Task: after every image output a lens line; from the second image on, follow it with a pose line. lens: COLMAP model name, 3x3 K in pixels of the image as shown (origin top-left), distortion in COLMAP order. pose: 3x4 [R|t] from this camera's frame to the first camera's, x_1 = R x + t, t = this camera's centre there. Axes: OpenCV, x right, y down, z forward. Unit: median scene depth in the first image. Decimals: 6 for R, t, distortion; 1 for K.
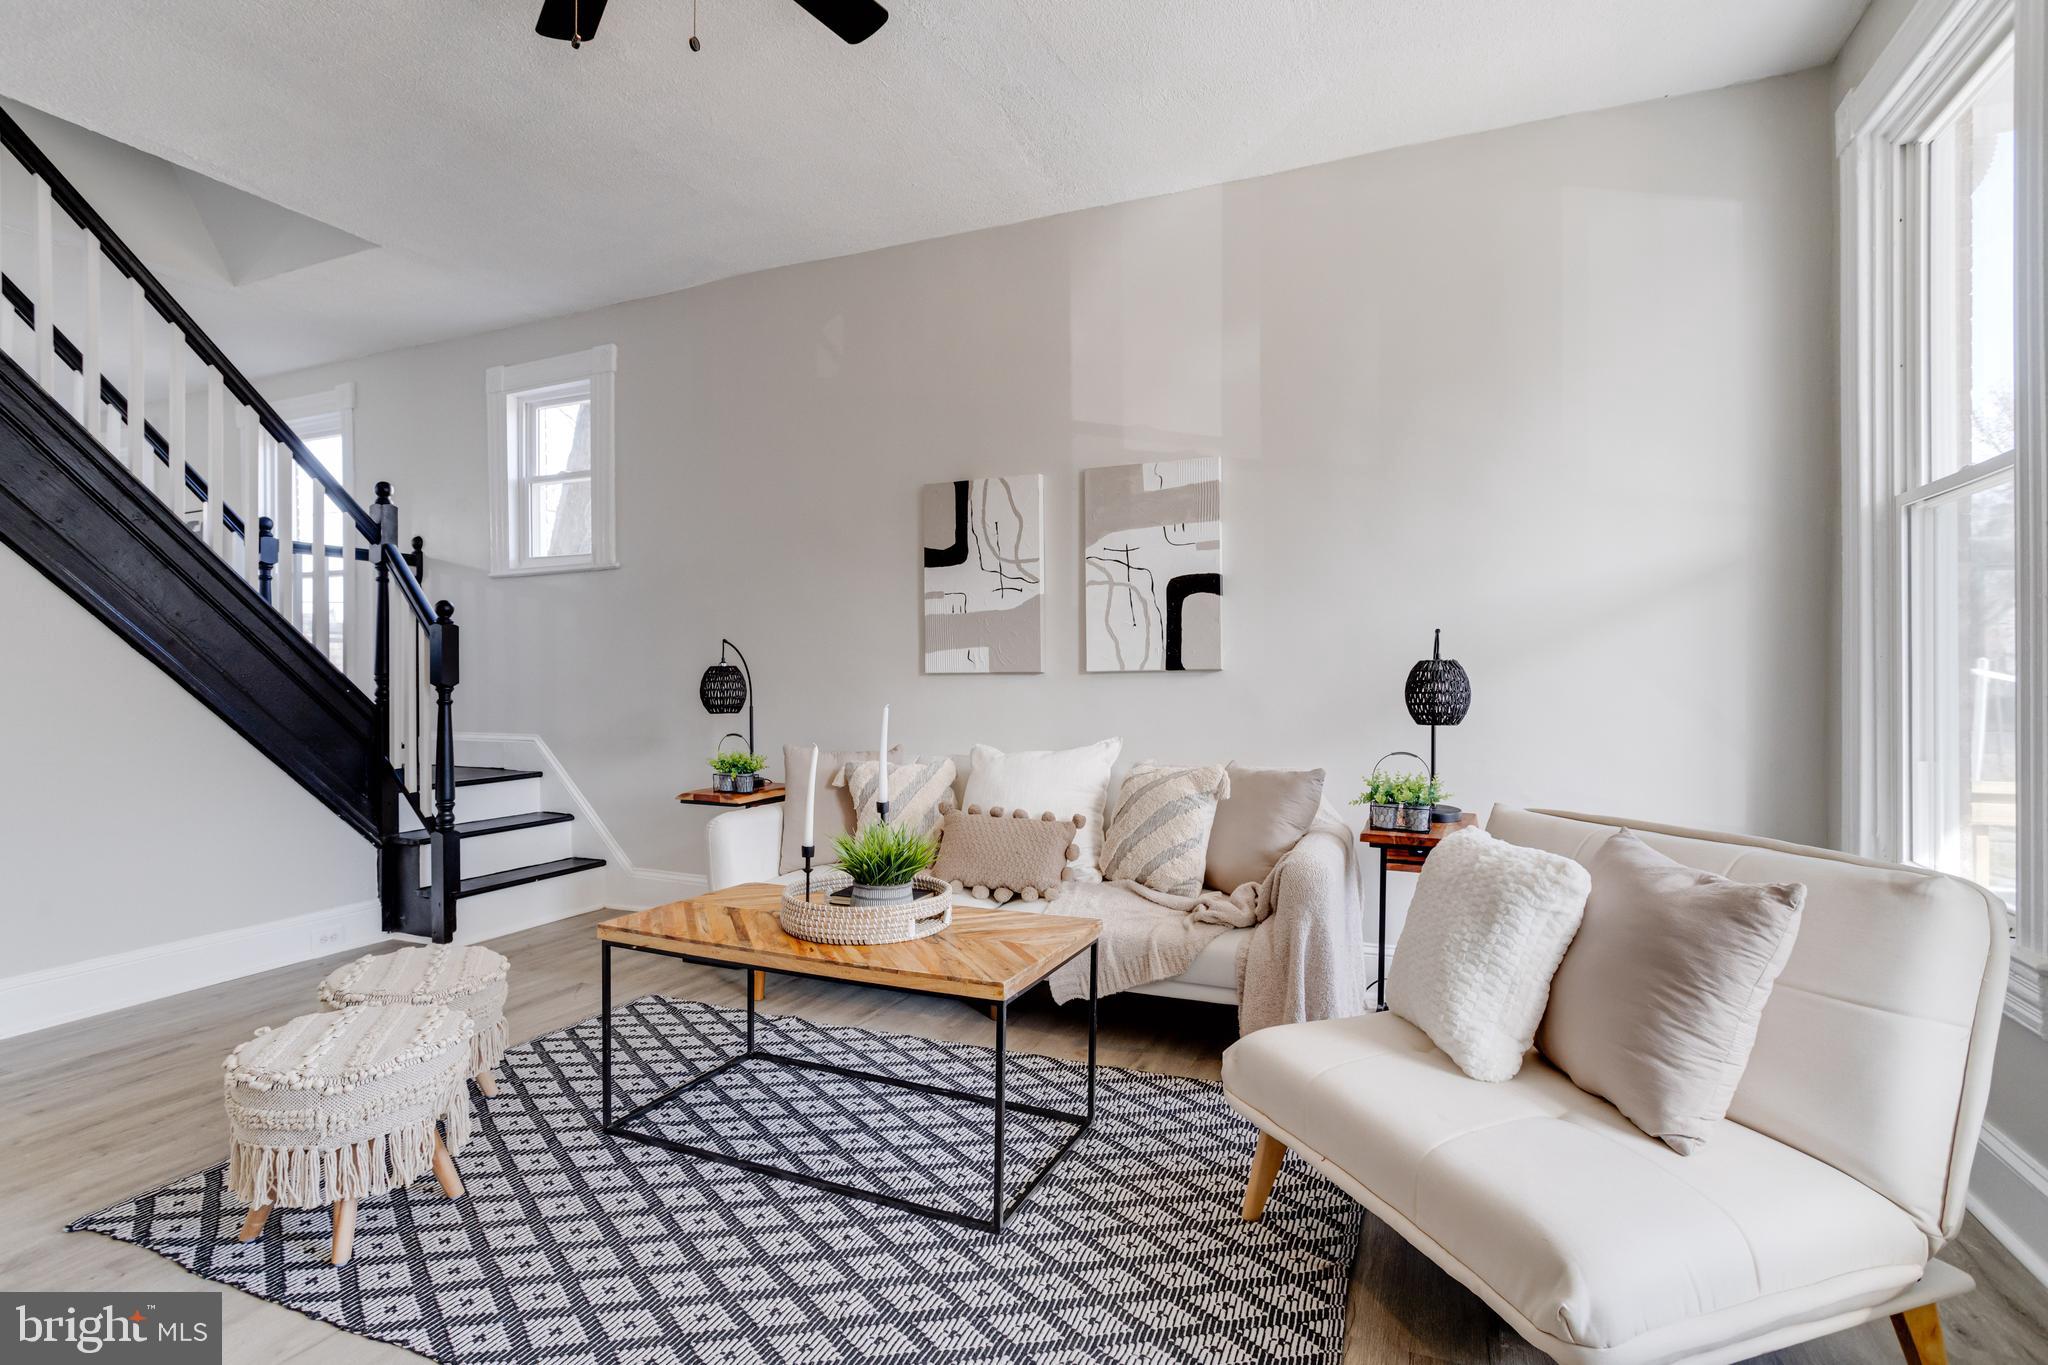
lens RADIAL K [[1009.7, 0, 1017.2], [0, 1009.7, 675.6], [0, 0, 1]] dist [-0.040366, 0.026579]
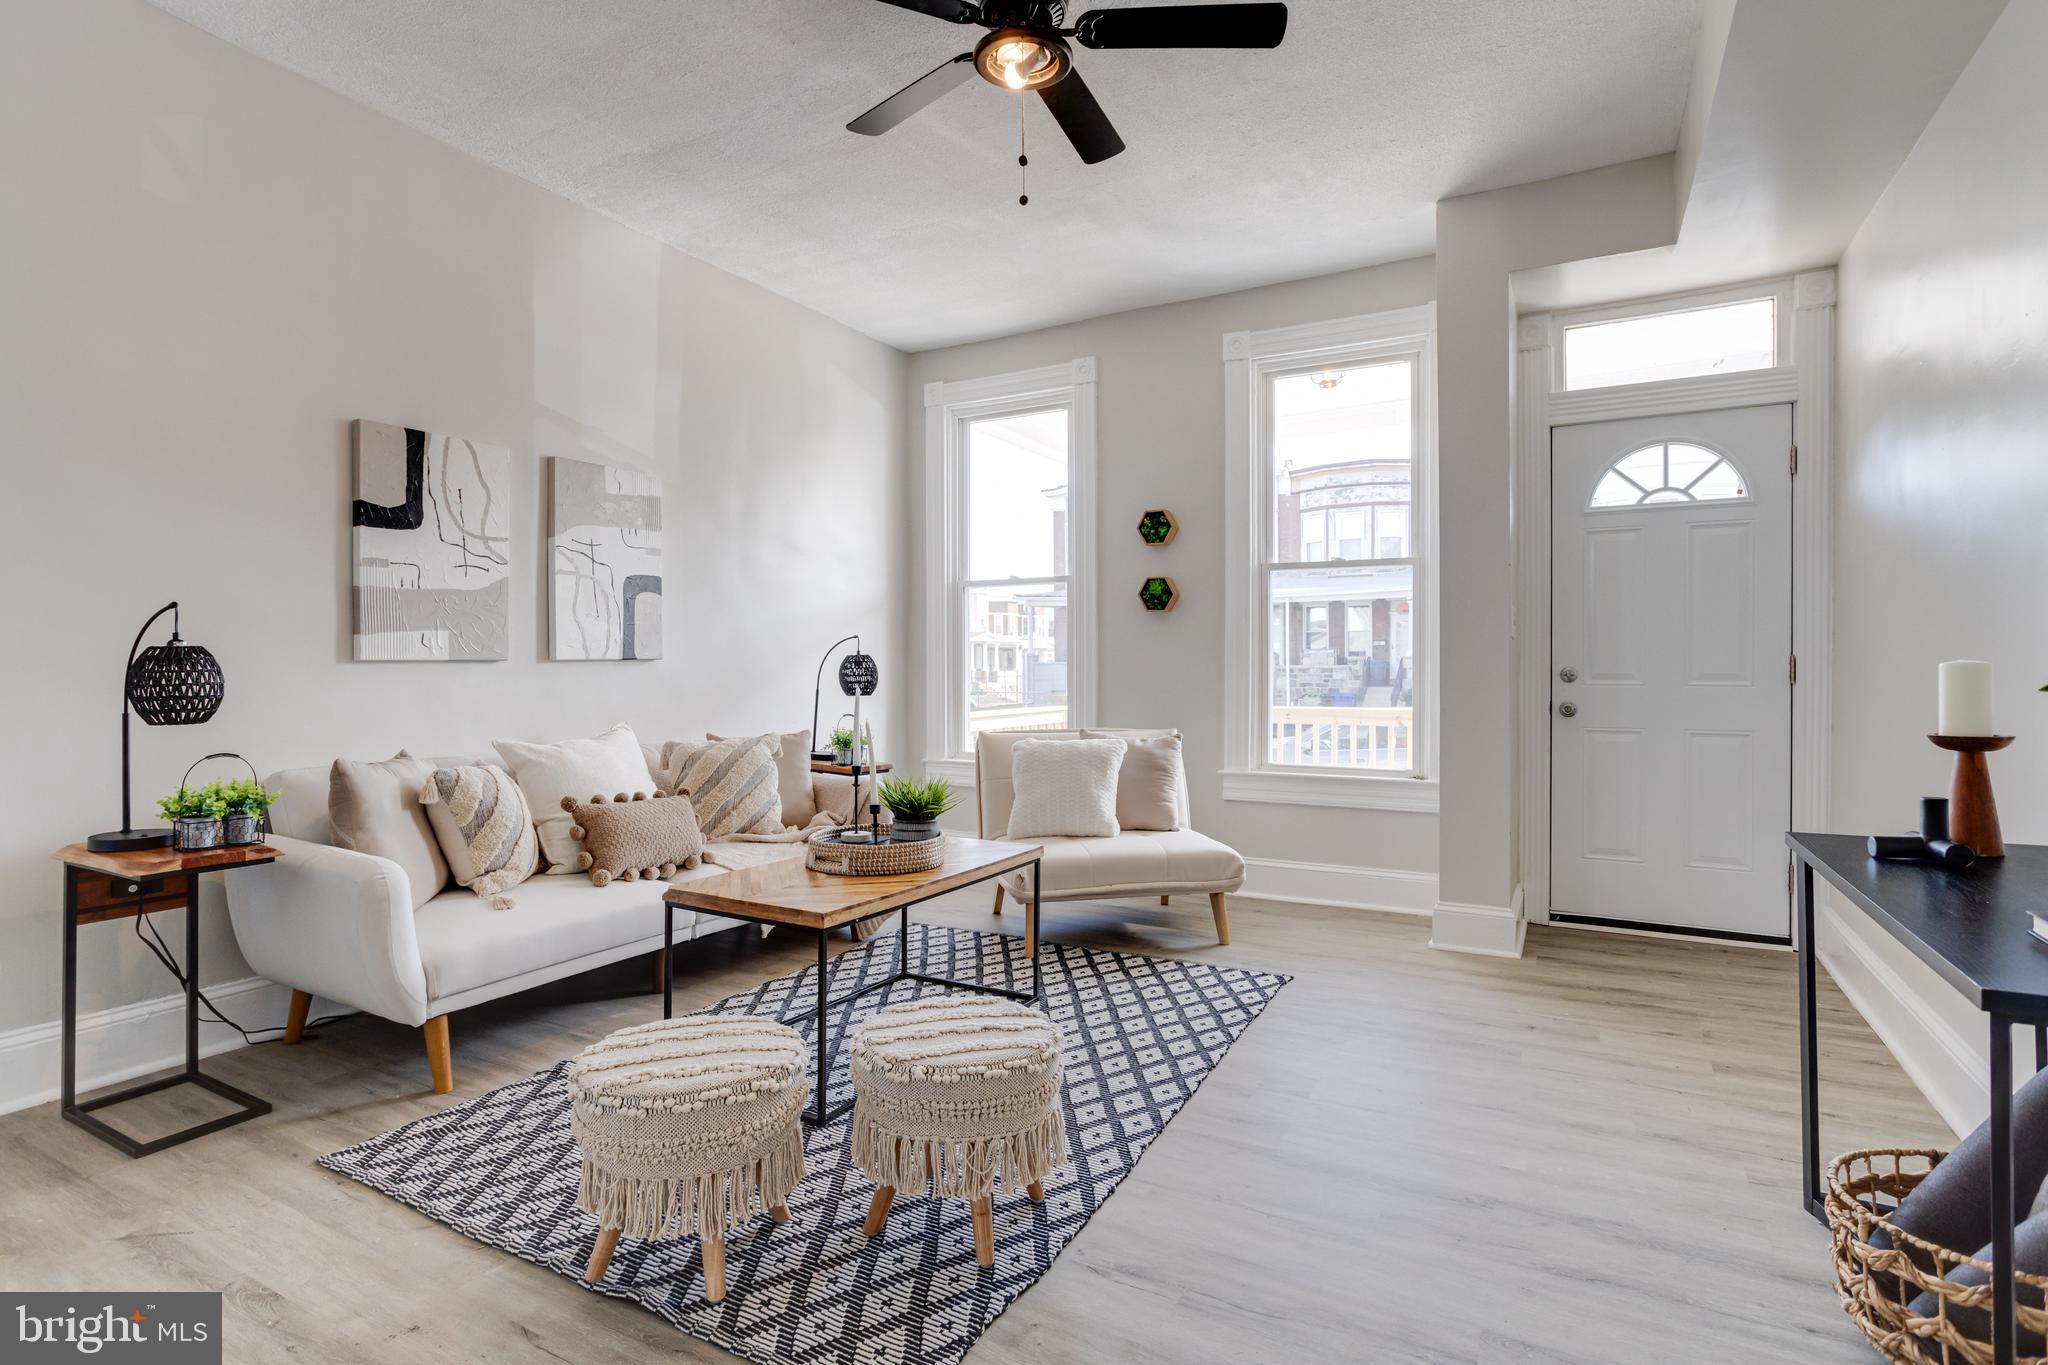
lens RADIAL K [[1026.5, 0, 1015.7], [0, 1026.5, 672.8], [0, 0, 1]] dist [-0.036451, 0.021154]
pose [[0.107755, -0.004561, 0.994167, -0.862504], [-0.003332, 0.999982, 0.004949, 0.002011], [-0.994172, -0.003845, 0.107737, 0.428089]]
